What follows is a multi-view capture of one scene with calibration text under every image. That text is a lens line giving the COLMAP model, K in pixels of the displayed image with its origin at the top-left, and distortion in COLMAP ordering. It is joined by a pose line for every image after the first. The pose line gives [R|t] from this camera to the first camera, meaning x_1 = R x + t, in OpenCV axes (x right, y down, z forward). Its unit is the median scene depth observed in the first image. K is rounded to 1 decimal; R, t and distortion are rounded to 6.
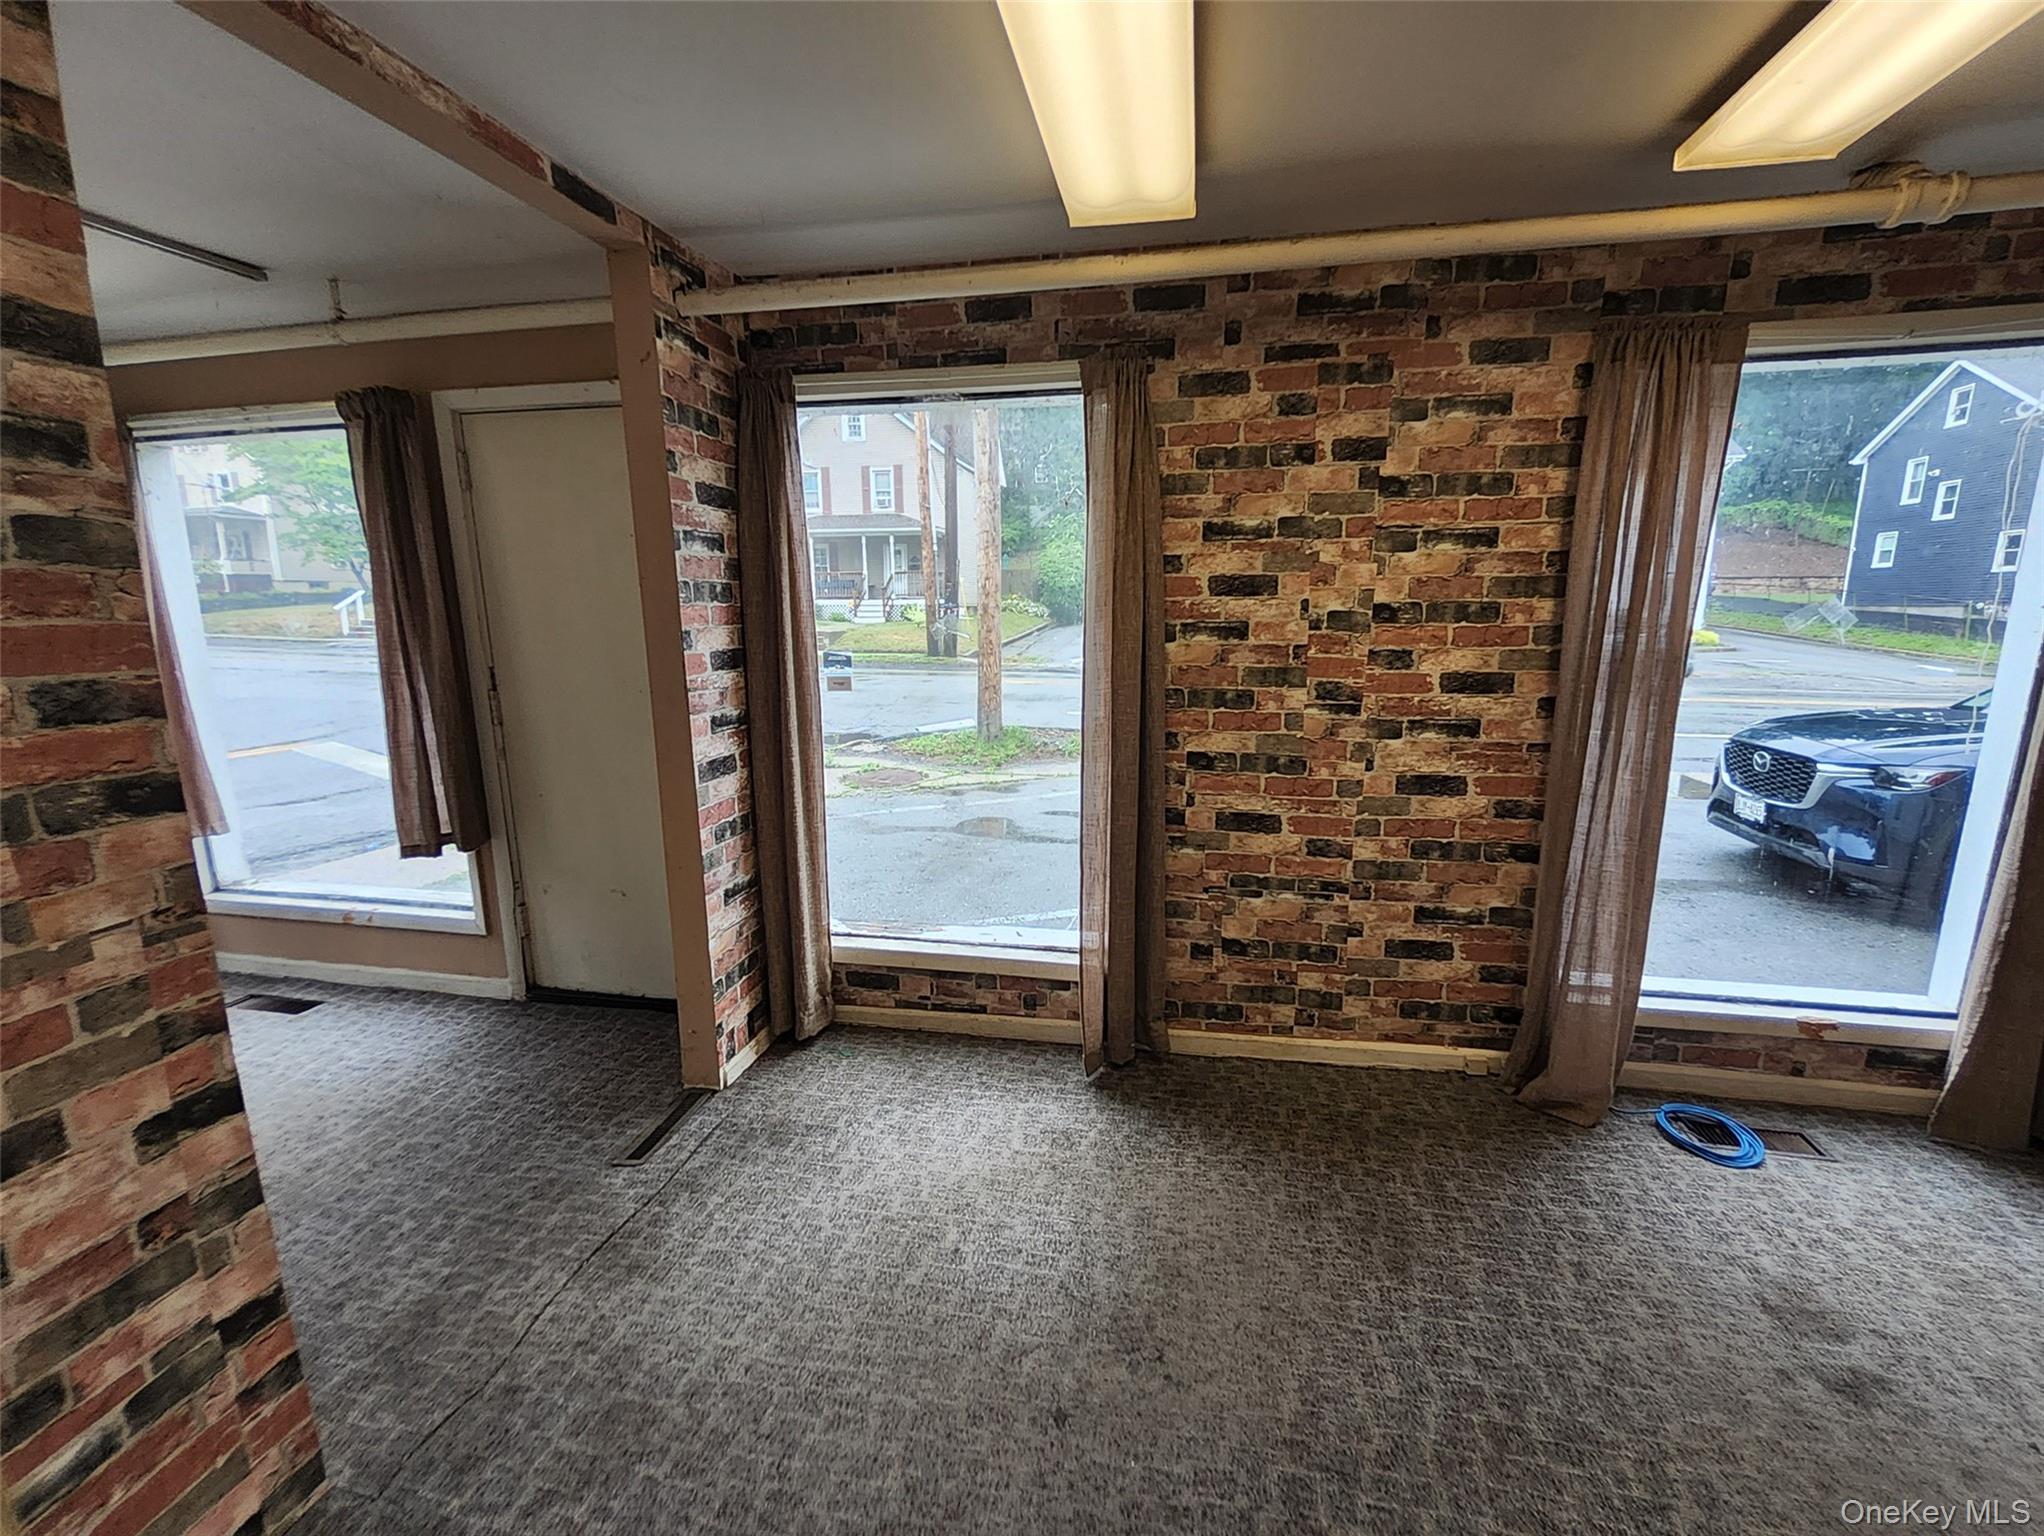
lens RADIAL K [[814.6, 0, 1061.5], [0, 814.6, 755.6], [0, 0, 1]] dist [0.024890, -0.013618]
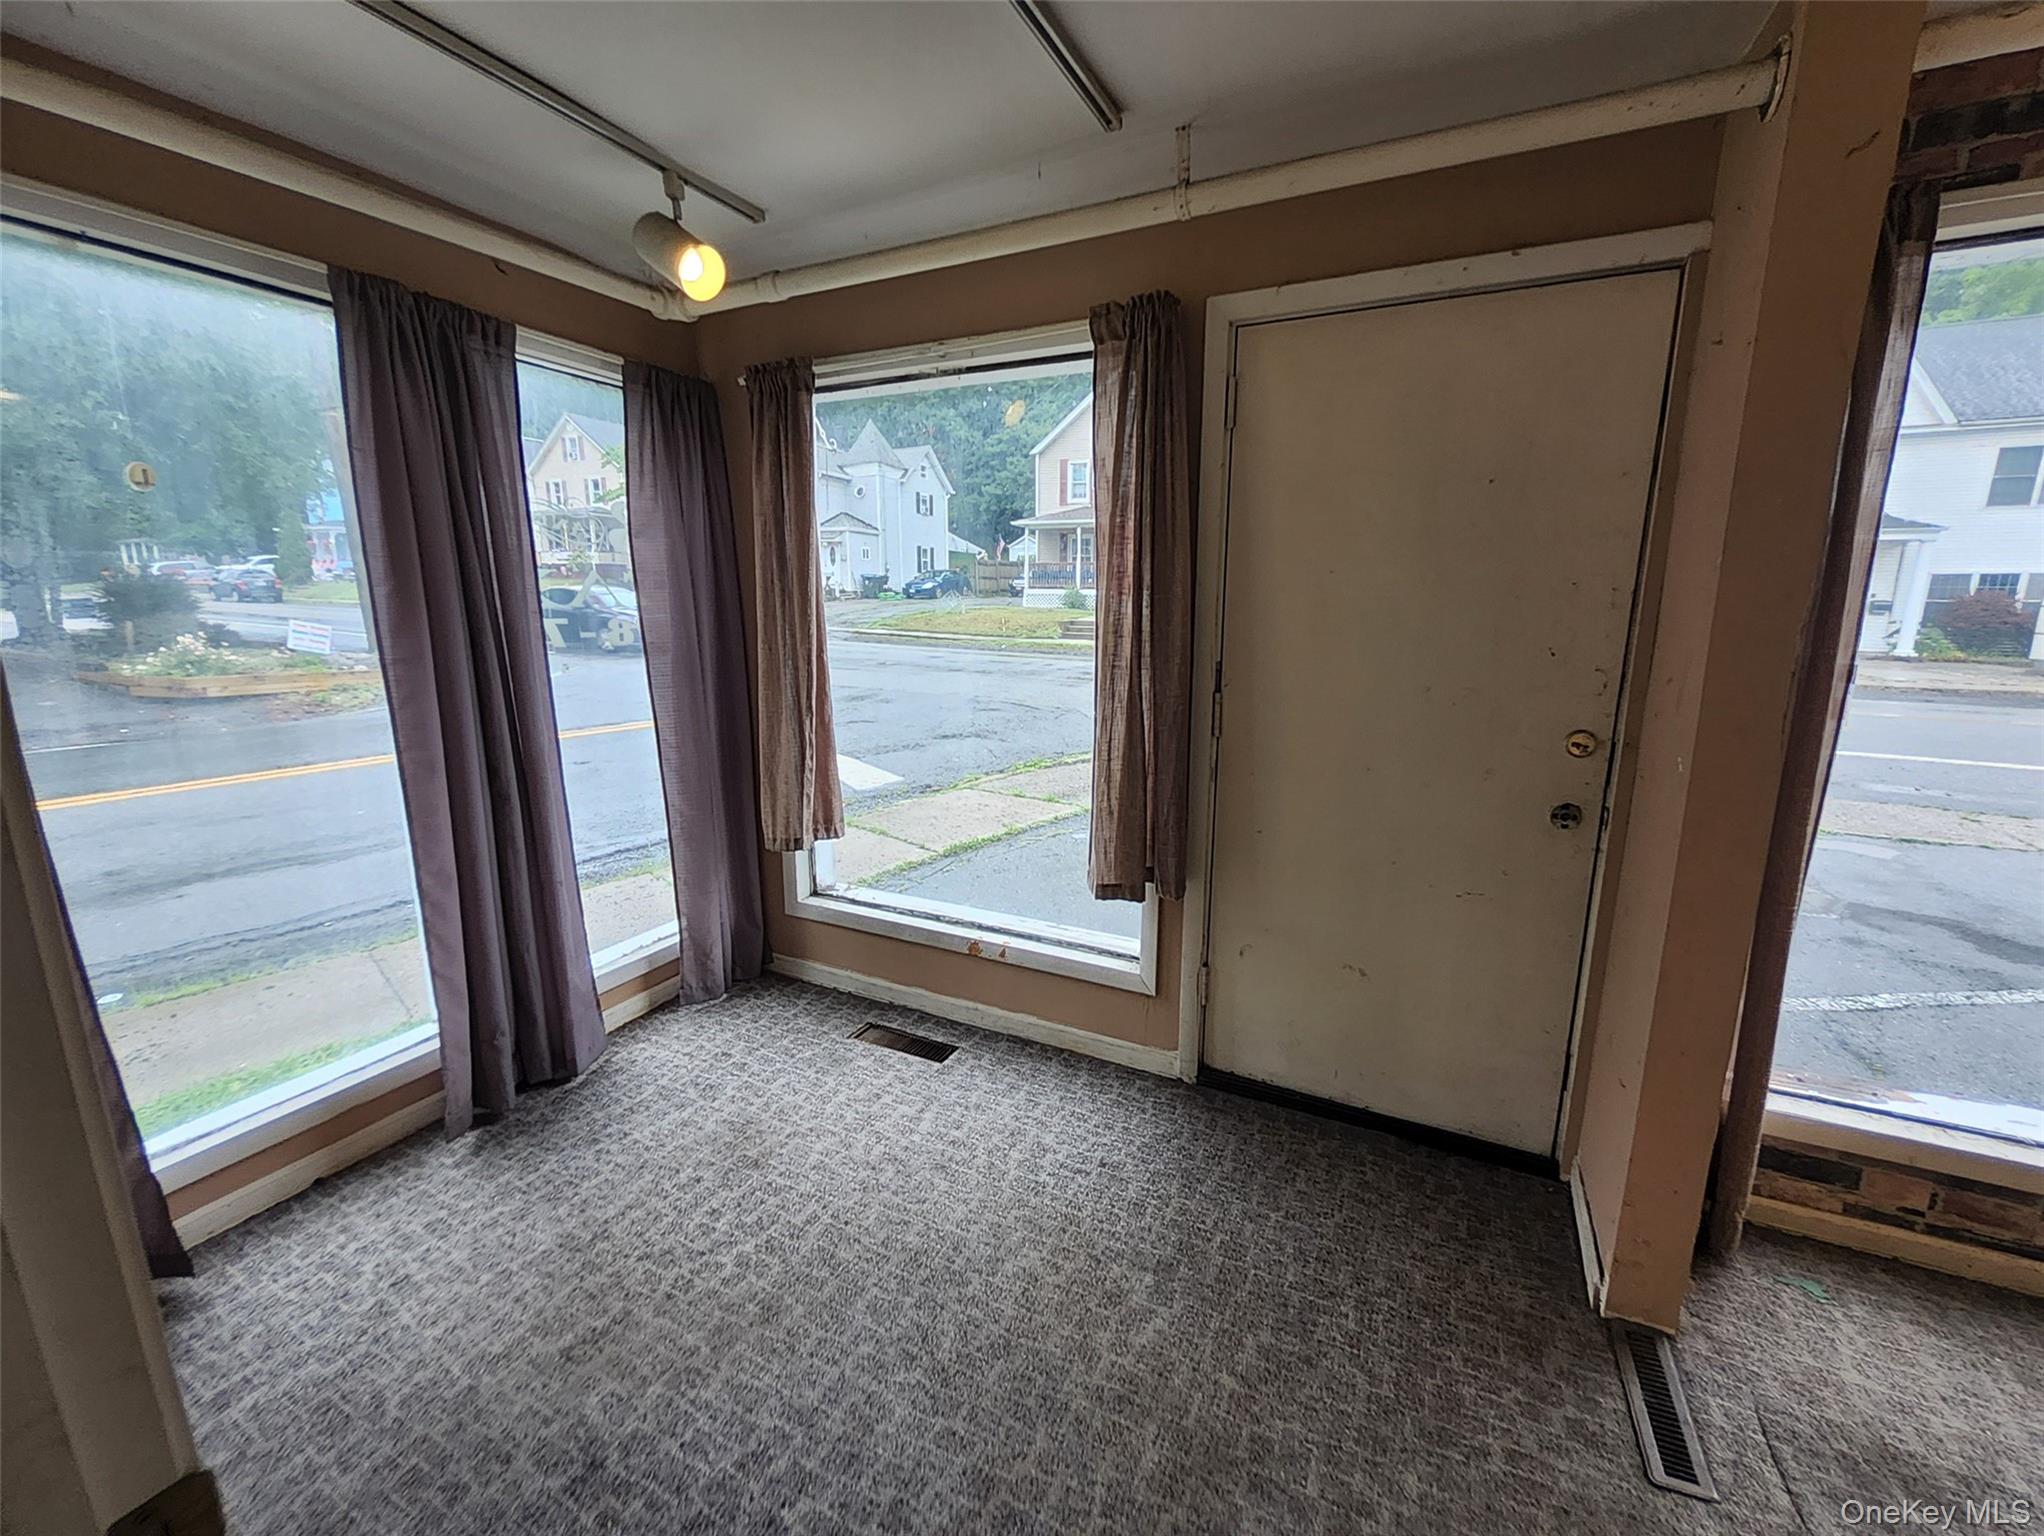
lens RADIAL K [[829.3, 0, 1052.1], [0, 829.3, 758.6], [0, 0, 1]] dist [0.024354, -0.015457]
pose [[0.962814, 0.058501, -0.263756, -0.751894], [-0.055200, 0.998277, 0.019915, -0.028447], [0.264466, -0.004615, 0.964384, 0.248839]]
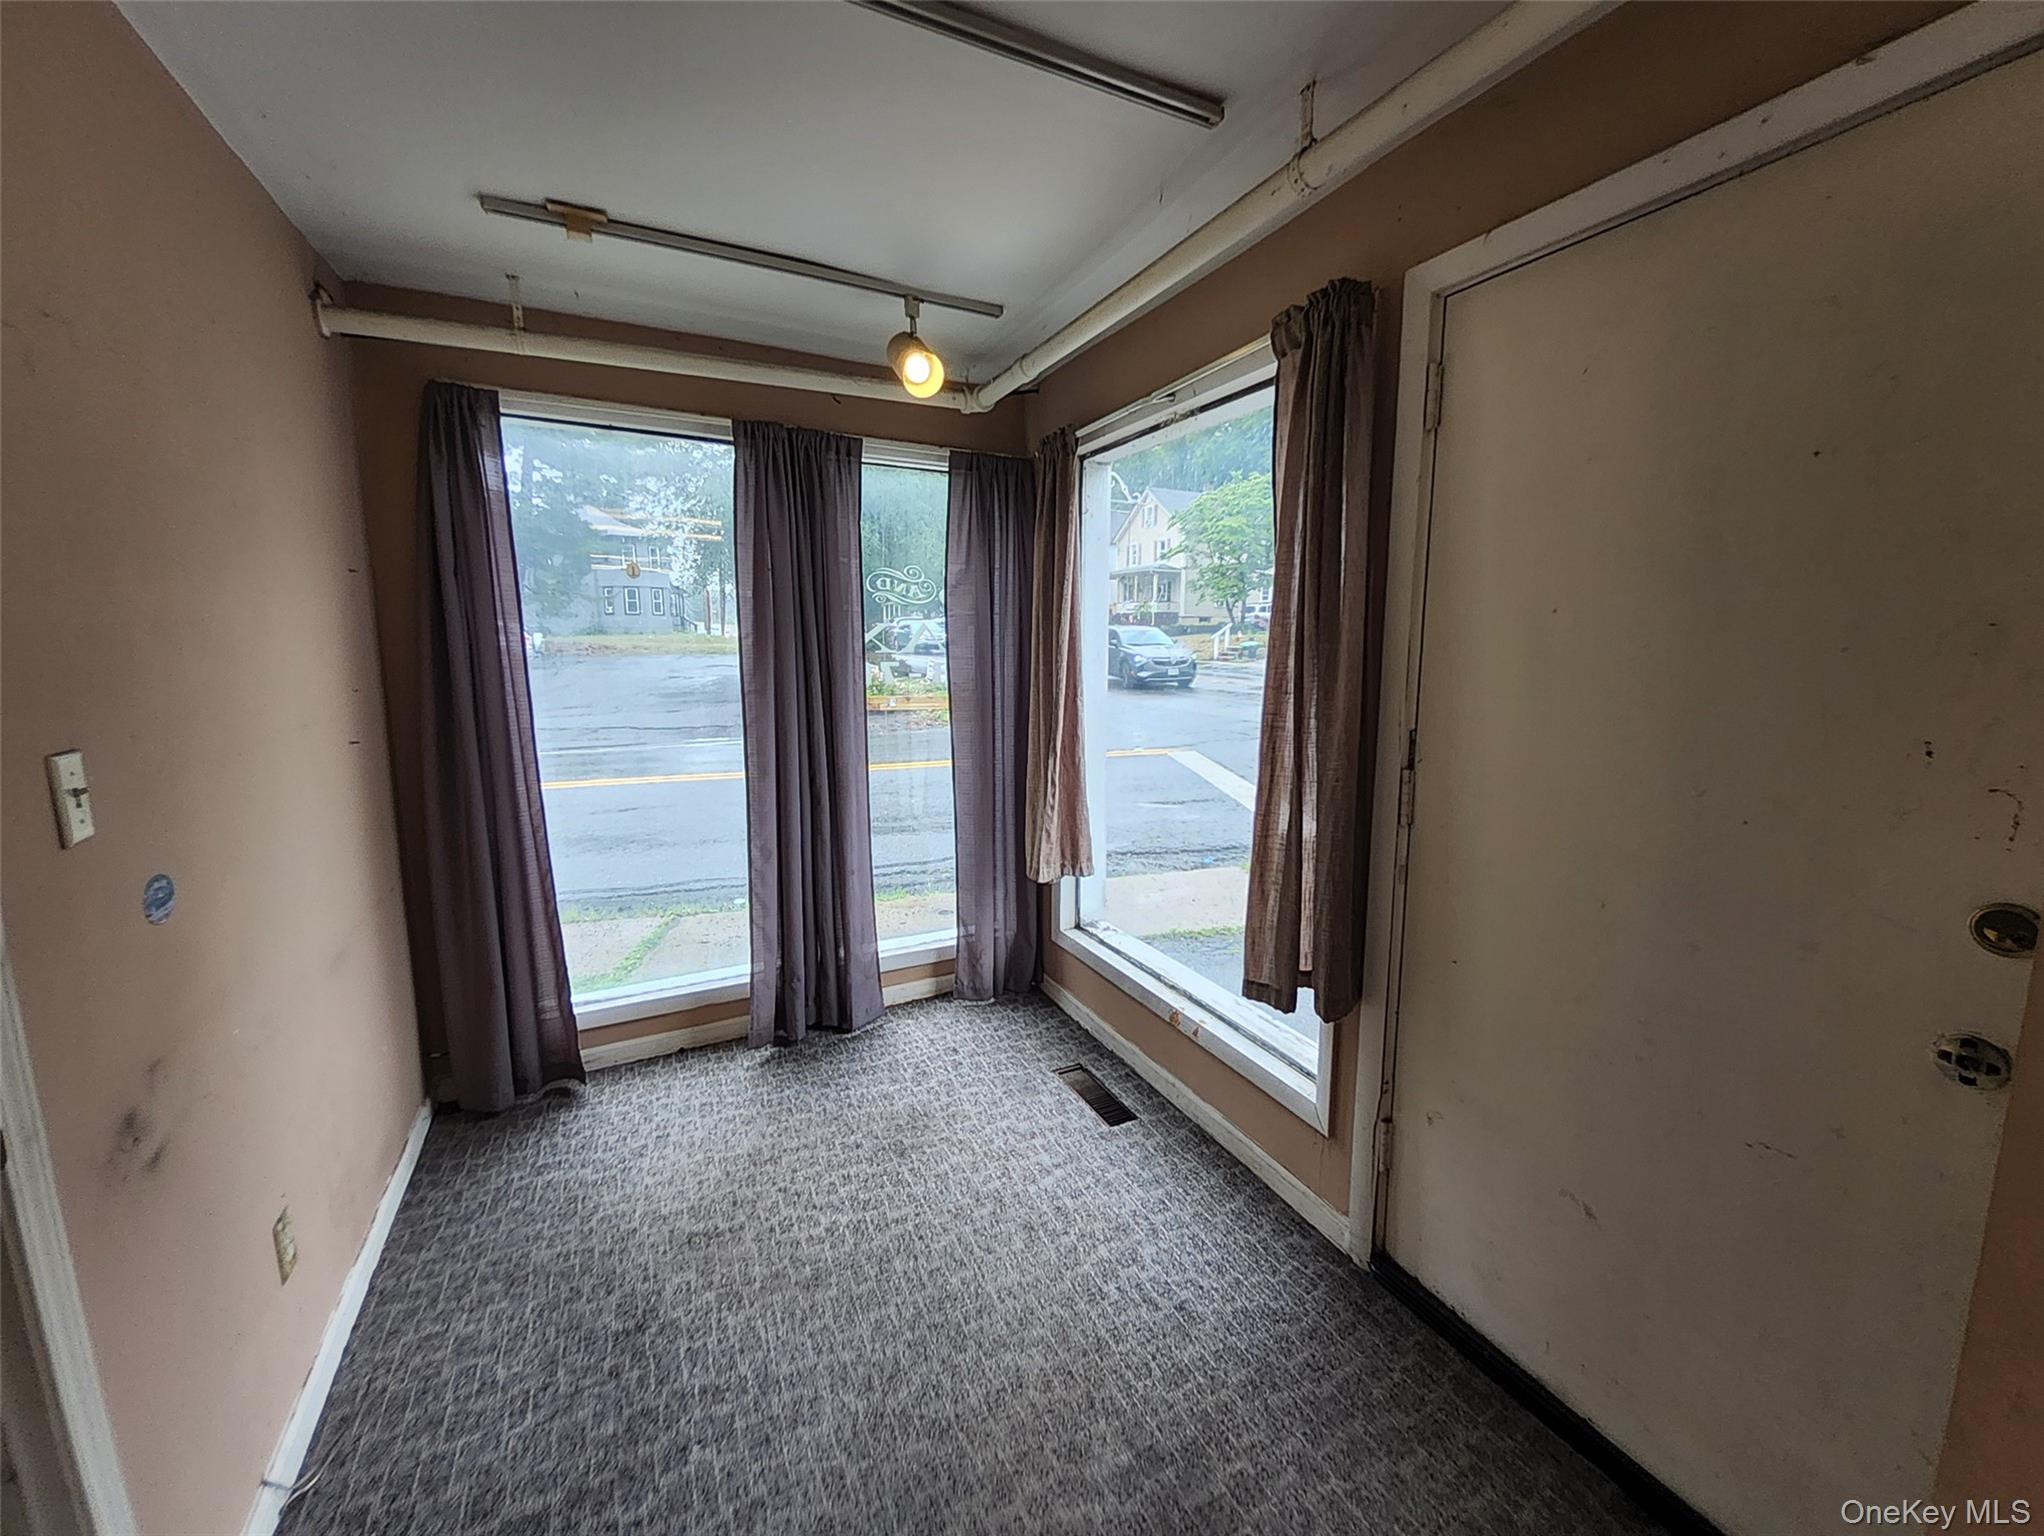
lens RADIAL K [[815.2, 0, 1031.1], [0, 815.2, 759.7], [0, 0, 1]] dist [0.024037, -0.015569]
pose [[0.598114, 0.120057, -0.792367, -0.461565], [-0.143393, 0.988792, 0.041579, -0.085043], [0.788478, 0.088750, 0.608626, 0.507015]]
